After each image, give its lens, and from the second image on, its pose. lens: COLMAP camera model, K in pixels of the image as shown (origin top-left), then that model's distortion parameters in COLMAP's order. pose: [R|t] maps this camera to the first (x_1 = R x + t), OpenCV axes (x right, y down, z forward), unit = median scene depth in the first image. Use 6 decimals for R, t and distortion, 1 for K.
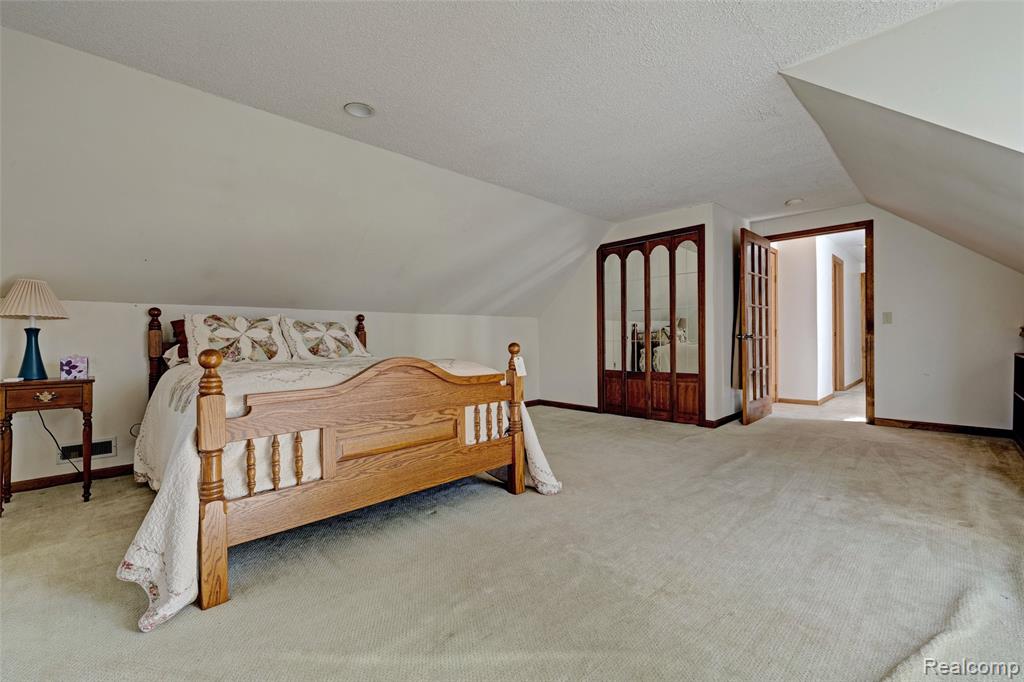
lens RADIAL K [[431.5, 0, 512.2], [0, 431.5, 338.4], [0, 0, 1]] dist [0.001285, 0.000564]
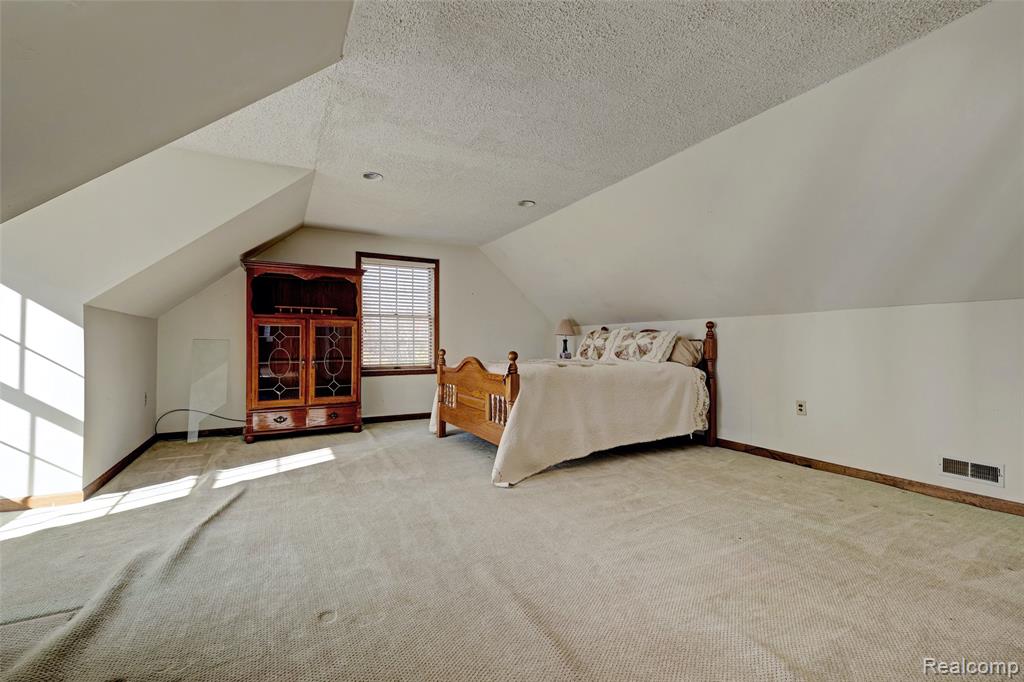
lens RADIAL K [[439.2, 0, 512.0], [0, 439.2, 341.0], [0, 0, 1]] dist [0.000215, 0.000177]
pose [[-0.282657, 0.003460, -0.959215, 0.699402], [0.001526, 0.999994, 0.003157, -0.013585], [0.959220, -0.000571, -0.282661, 0.804321]]
